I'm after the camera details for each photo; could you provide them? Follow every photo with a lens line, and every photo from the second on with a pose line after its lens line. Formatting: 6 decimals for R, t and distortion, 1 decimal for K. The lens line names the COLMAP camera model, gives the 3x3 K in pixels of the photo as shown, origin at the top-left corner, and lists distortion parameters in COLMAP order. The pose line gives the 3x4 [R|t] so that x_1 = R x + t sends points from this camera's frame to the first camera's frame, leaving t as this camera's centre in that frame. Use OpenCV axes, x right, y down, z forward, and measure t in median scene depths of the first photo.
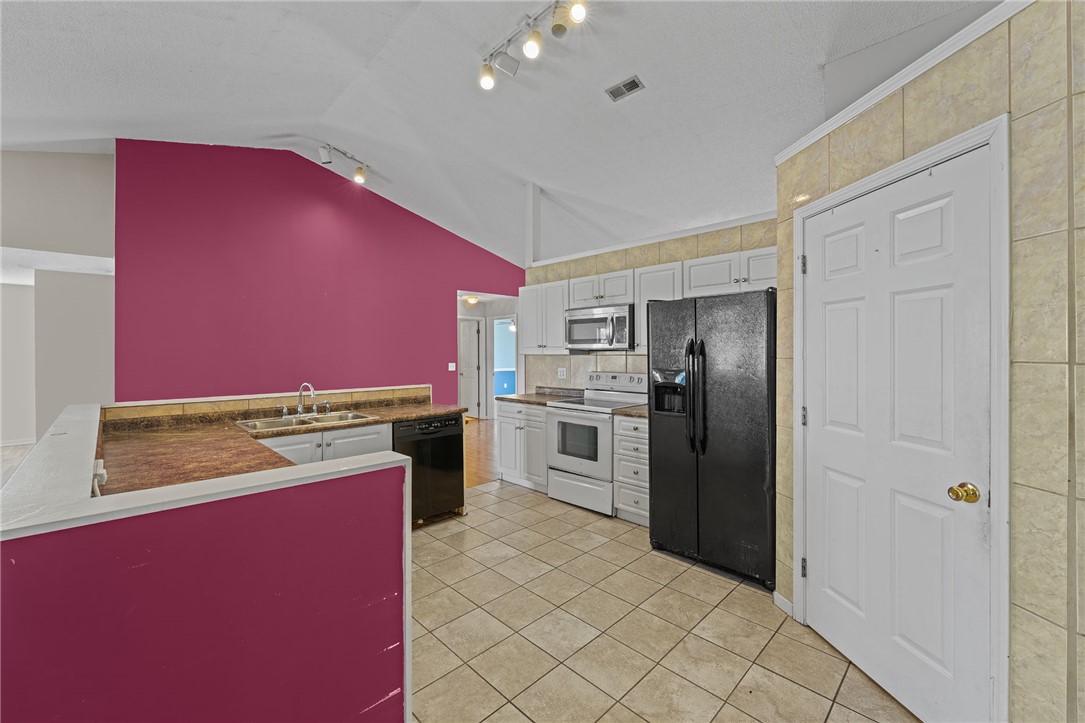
lens RADIAL K [[435.7, 0, 542.3], [0, 435.7, 354.8], [0, 0, 1]] dist [-0.013767, -0.000198]
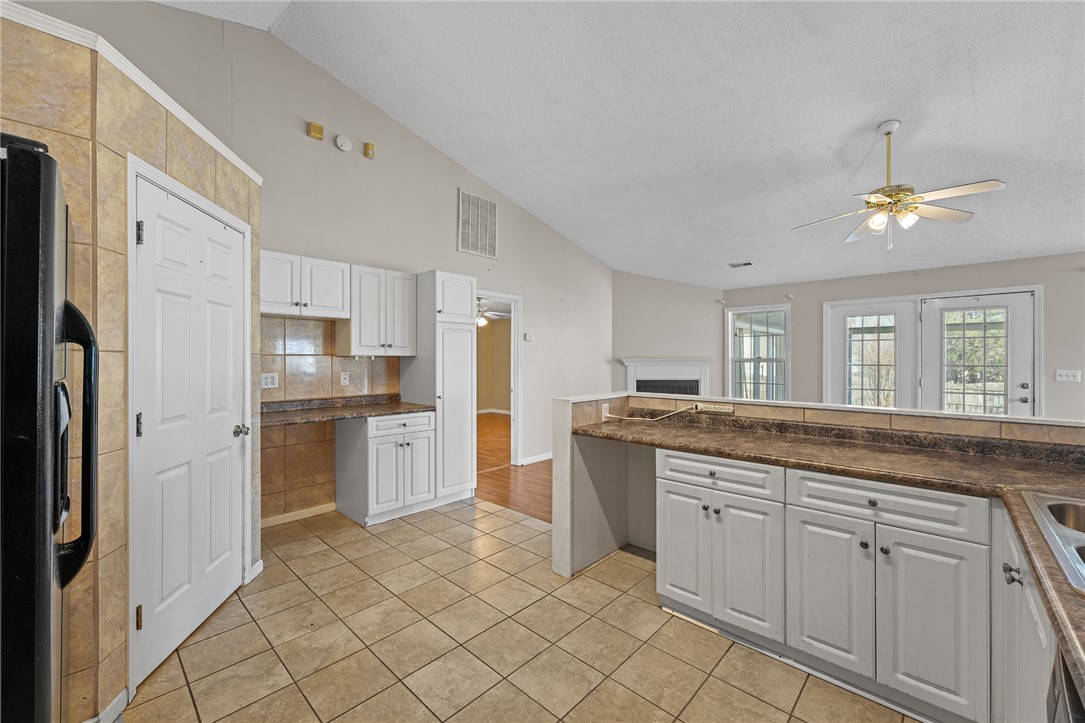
lens RADIAL K [[435.7, 0, 542.7], [0, 435.7, 359.7], [0, 0, 1]] dist [-0.013767, -0.000198]
pose [[-0.999239, 0.001574, -0.038978, -0.104787], [0.001418, 0.999991, 0.004041, 0.021807], [0.038984, 0.003983, -0.999232, 1.901911]]
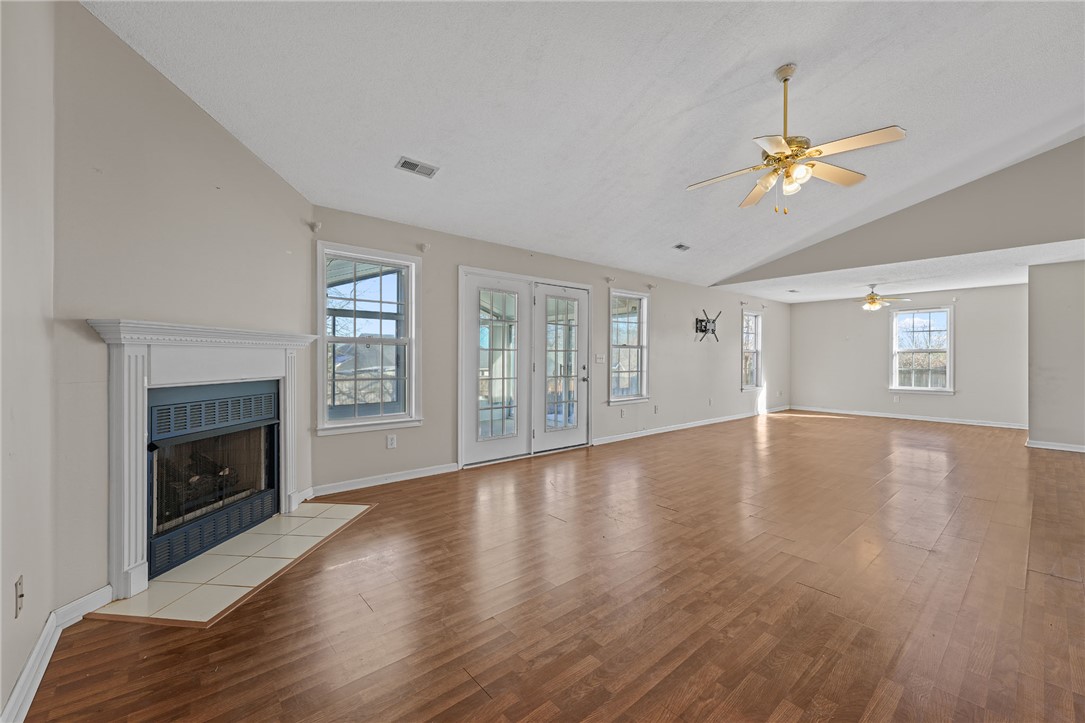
lens RADIAL K [[435.7, 0, 541.7], [0, 435.7, 359.3], [0, 0, 1]] dist [-0.013767, -0.000198]
pose [[-0.080774, 0.004787, -0.996721, -0.058056], [-0.005171, 0.999973, 0.005221, 0.048192], [0.996719, 0.005576, -0.080747, 1.217004]]
